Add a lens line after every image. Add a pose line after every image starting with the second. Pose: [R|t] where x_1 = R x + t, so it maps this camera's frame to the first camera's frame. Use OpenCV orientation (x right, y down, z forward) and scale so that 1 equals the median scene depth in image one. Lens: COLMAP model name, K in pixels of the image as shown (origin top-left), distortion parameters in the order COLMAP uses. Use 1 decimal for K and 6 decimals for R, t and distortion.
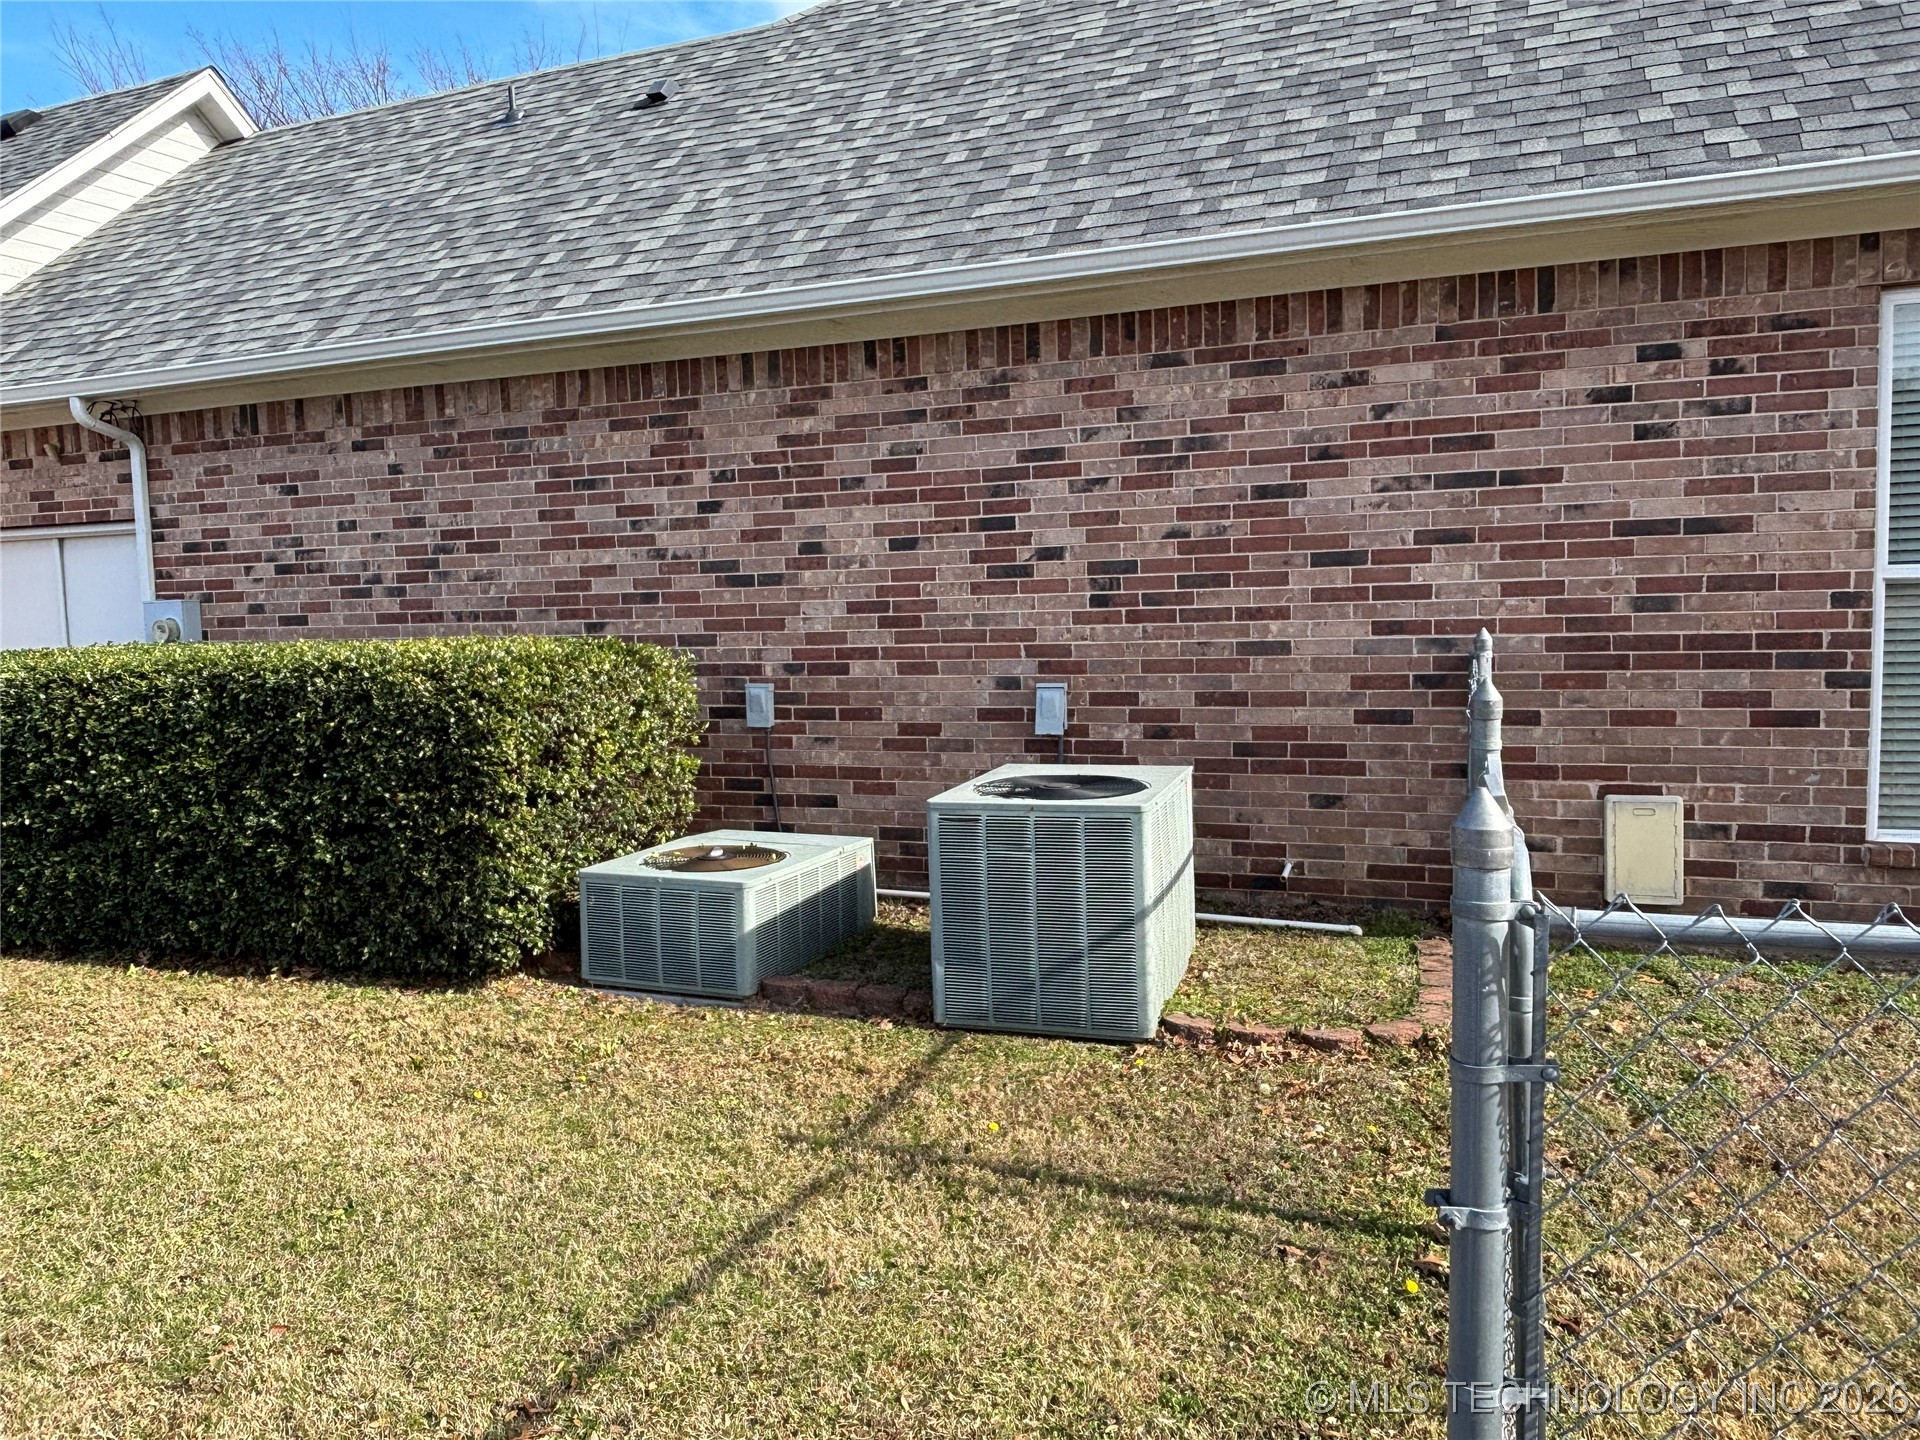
lens RADIAL K [[1306.3, 0, 960.0], [0, 1306.3, 720.0], [0, 0, 1]] dist [0.056305, -0.082476]
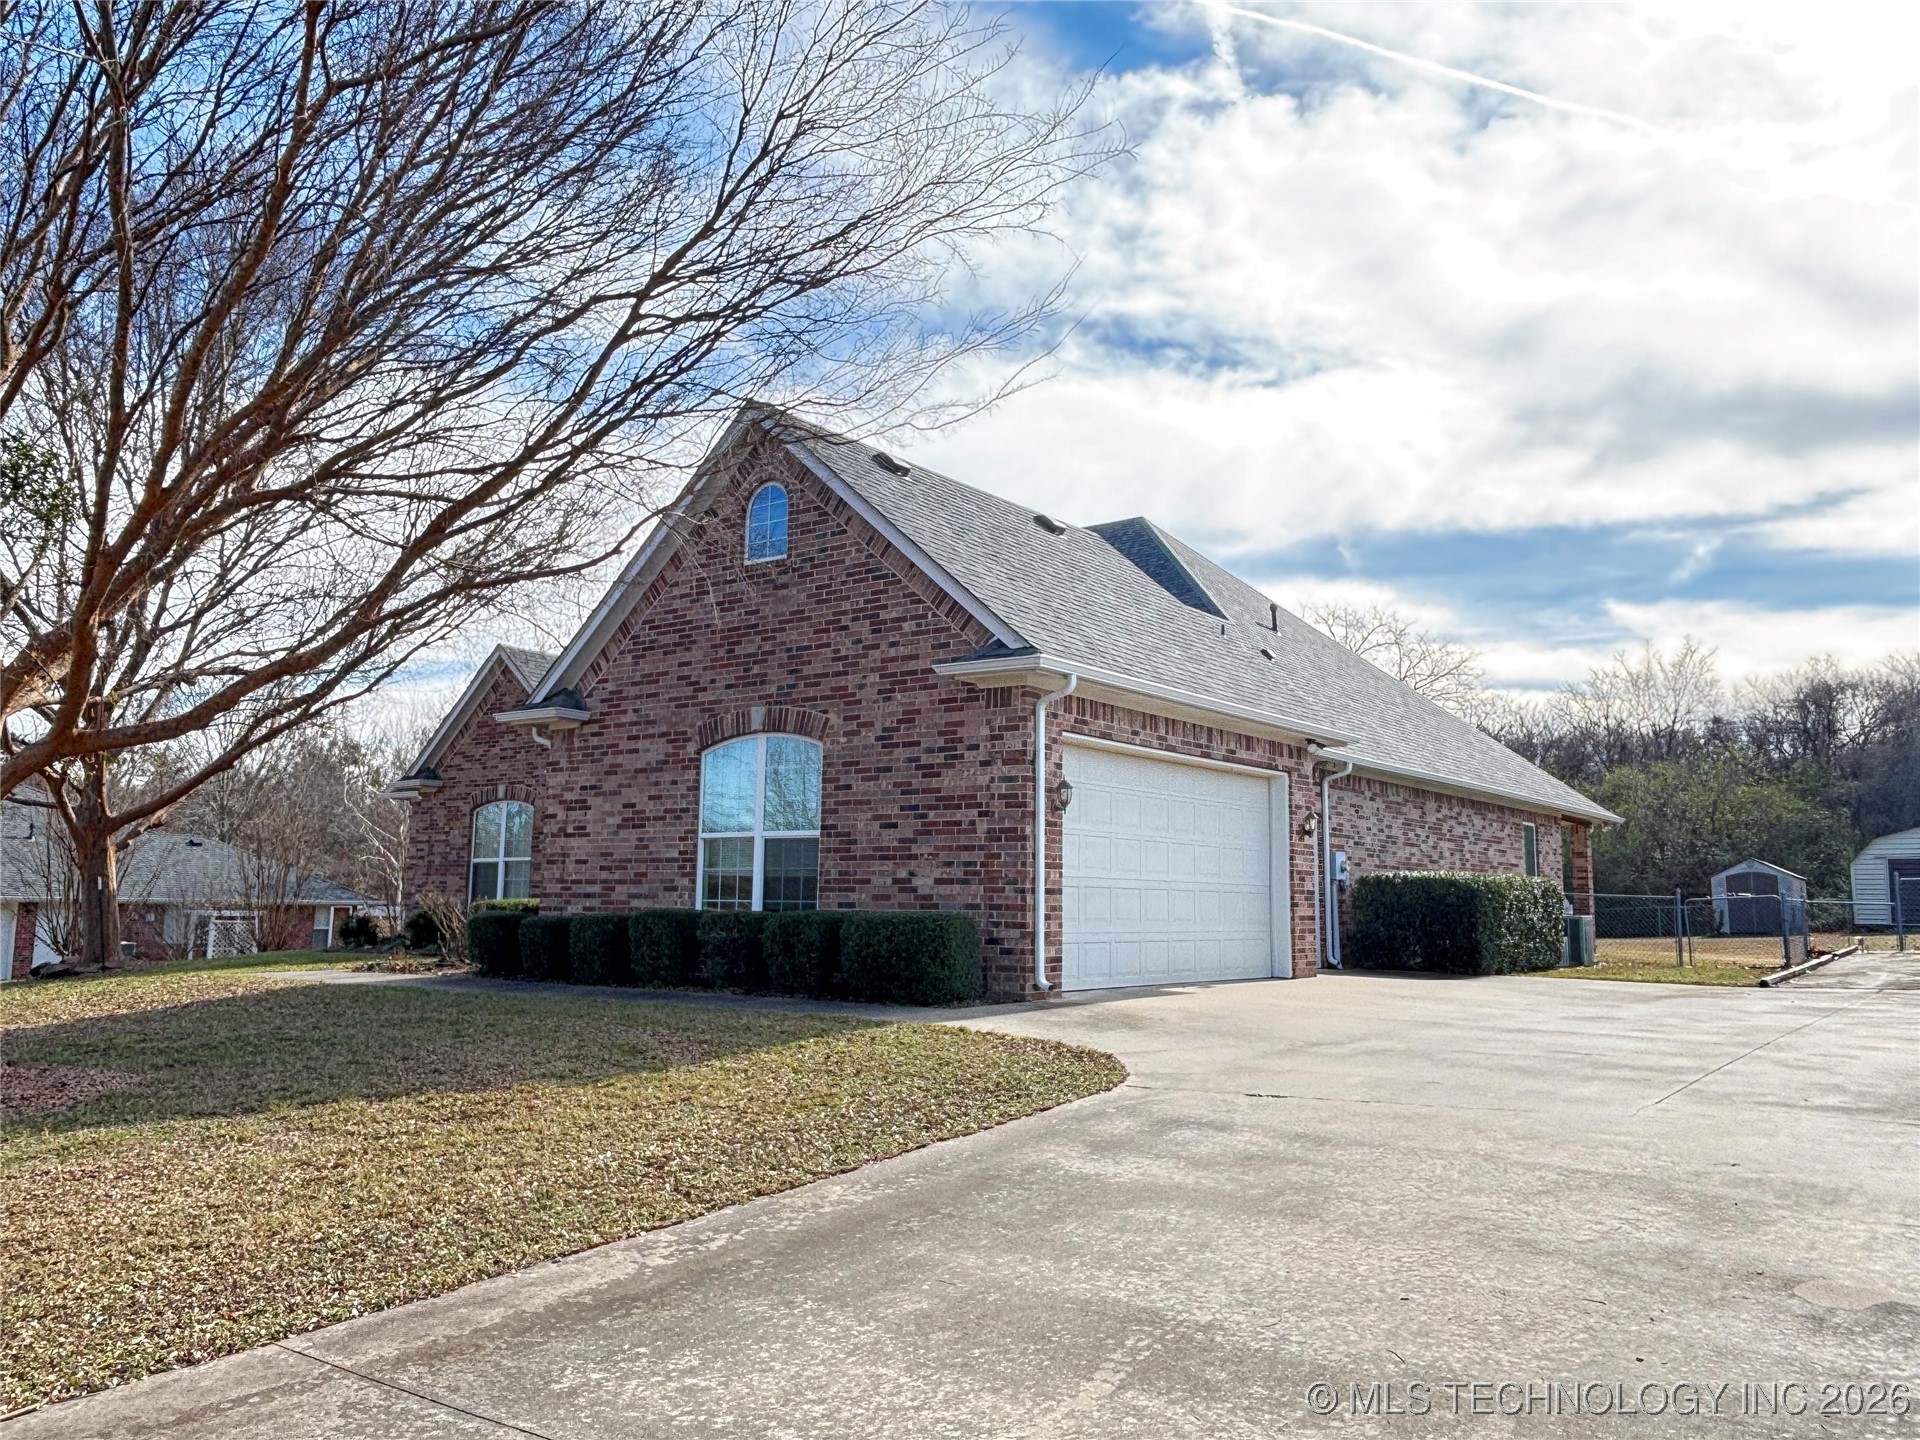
lens RADIAL K [[1458.8, 0, 961.2], [0, 1458.8, 710.9], [0, 0, 1]] dist [0.096993, -0.169269]
pose [[0.270906, 0.157281, 0.949670, -4.217906], [0.065917, 0.981215, -0.181309, 0.112308], [-0.960346, 0.111717, 0.255449, 1.252989]]
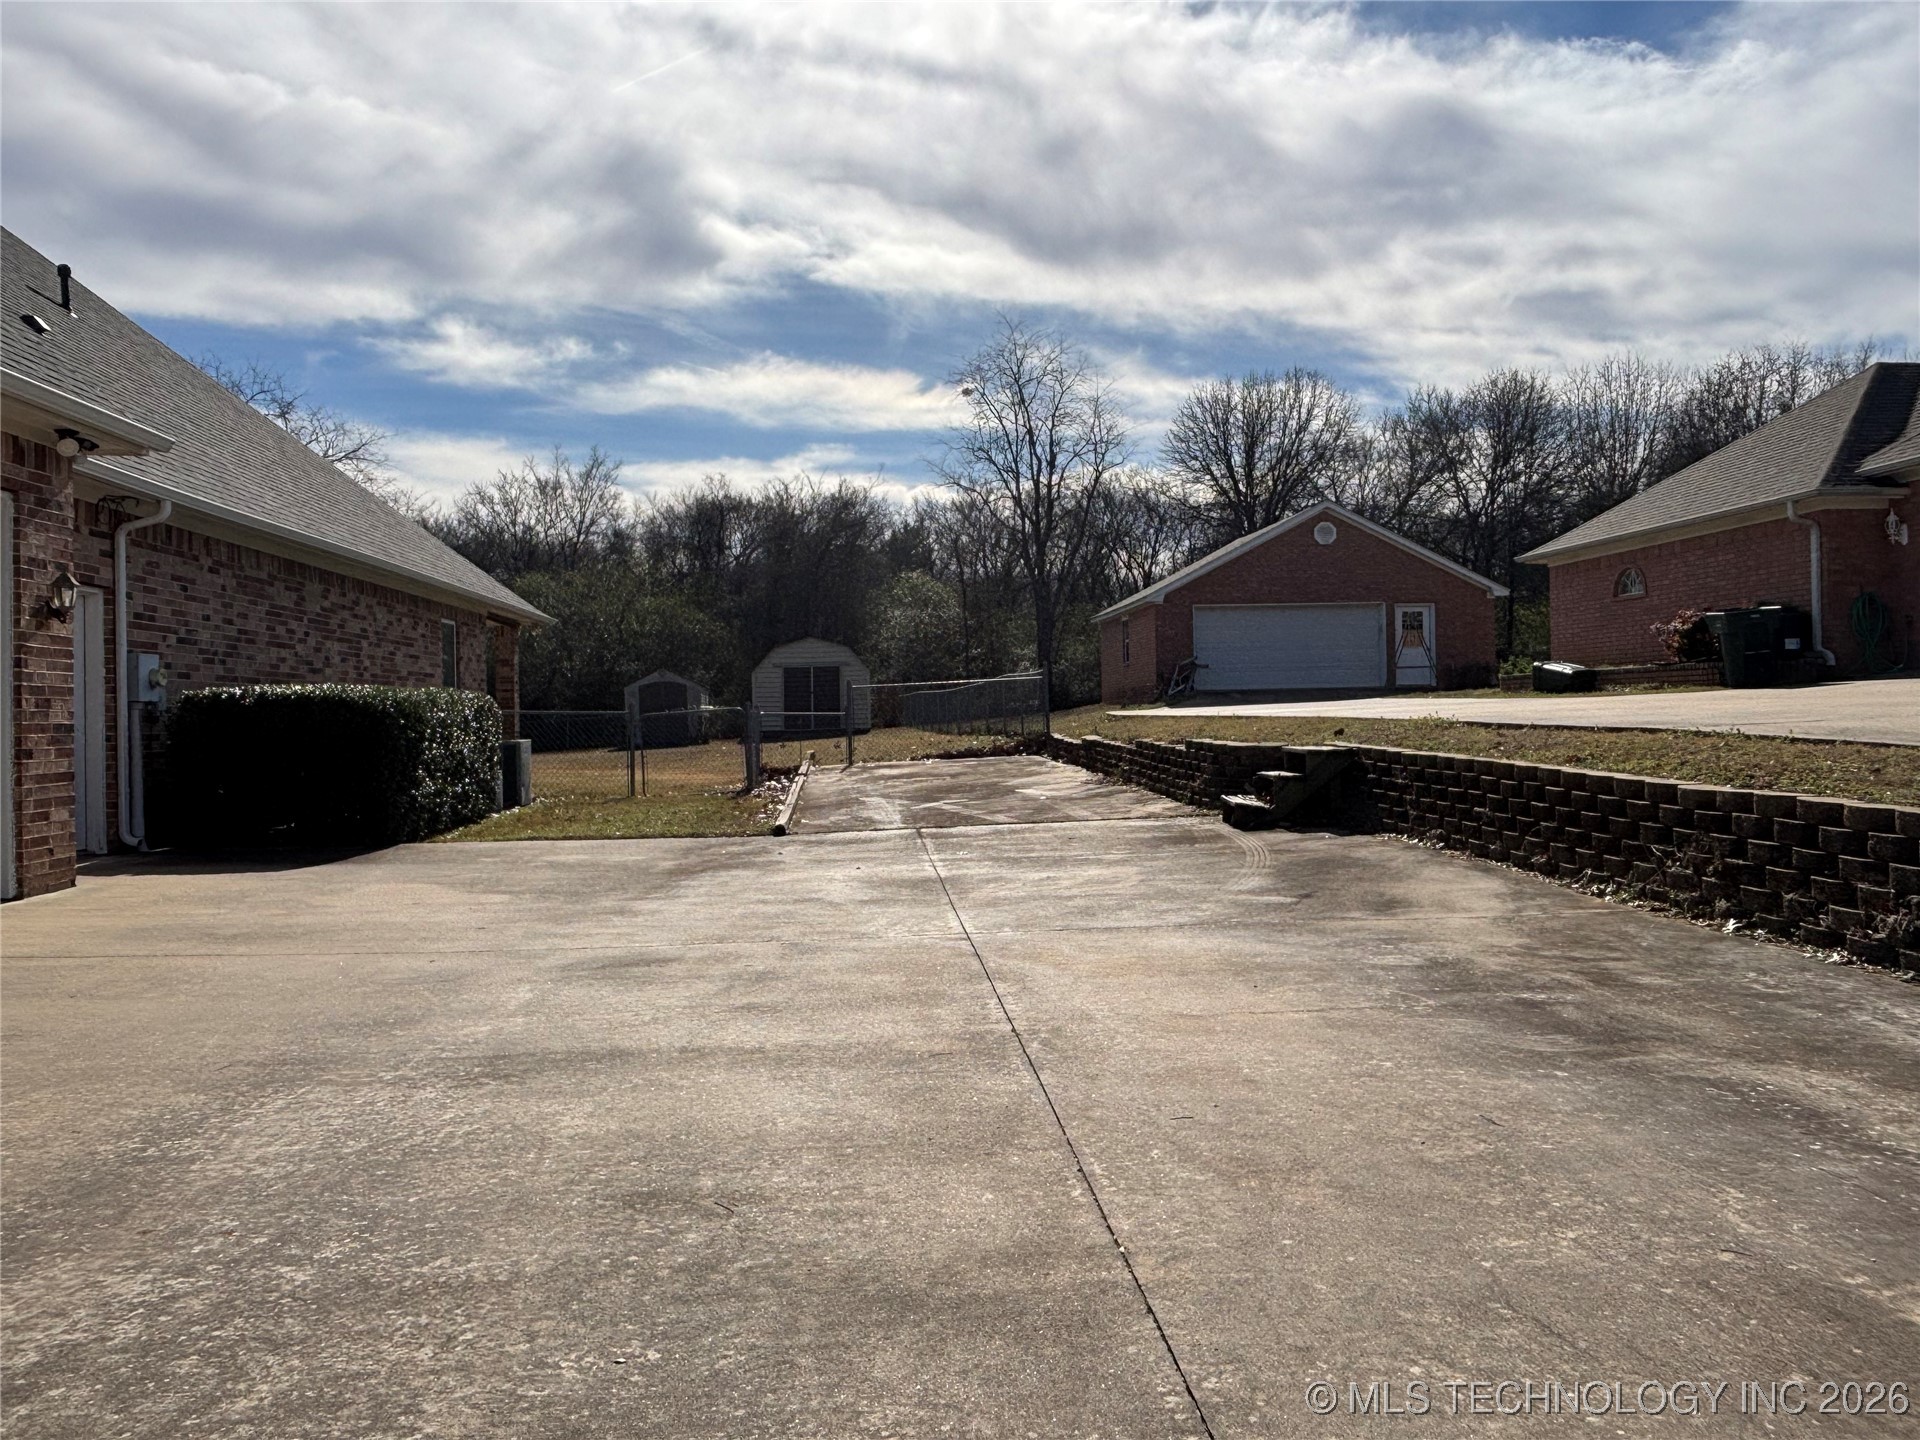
lens RADIAL K [[1458.8, 0, 961.2], [0, 1458.8, 710.9], [0, 0, 1]] dist [0.096993, -0.169269]
pose [[-0.424785, 0.038194, 0.904488, -3.018910], [0.108685, 0.994035, 0.009067, 0.054338], [-0.898746, 0.102156, -0.426402, 1.188694]]
